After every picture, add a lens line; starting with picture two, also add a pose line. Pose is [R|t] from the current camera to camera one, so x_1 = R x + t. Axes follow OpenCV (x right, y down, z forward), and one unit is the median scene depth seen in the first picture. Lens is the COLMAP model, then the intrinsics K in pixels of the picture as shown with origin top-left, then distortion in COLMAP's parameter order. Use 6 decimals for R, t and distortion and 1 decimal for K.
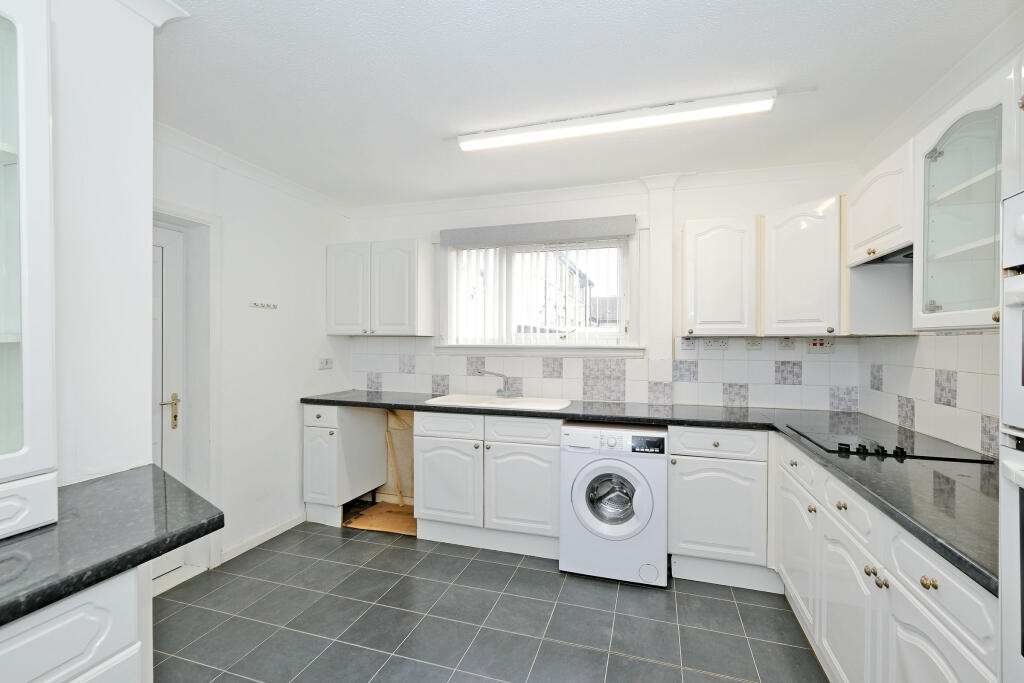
lens RADIAL K [[446.7, 0, 514.0], [0, 446.7, 341.6], [0, 0, 1]] dist [0.004250, -0.000065]
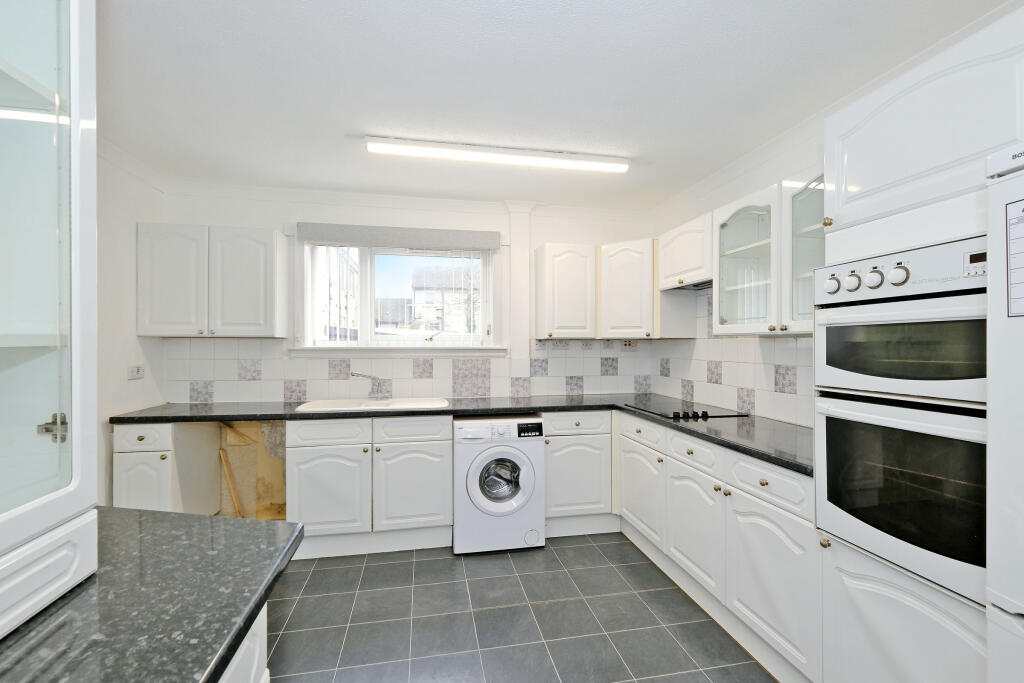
lens RADIAL K [[446.7, 0, 511.3], [0, 446.7, 341.1], [0, 0, 1]] dist [0.004250, -0.000065]
pose [[0.878828, -0.000950, 0.477137, -0.281755], [0.003094, 0.999988, -0.003708, -0.001092], [-0.477128, 0.004735, 0.878821, -0.019769]]
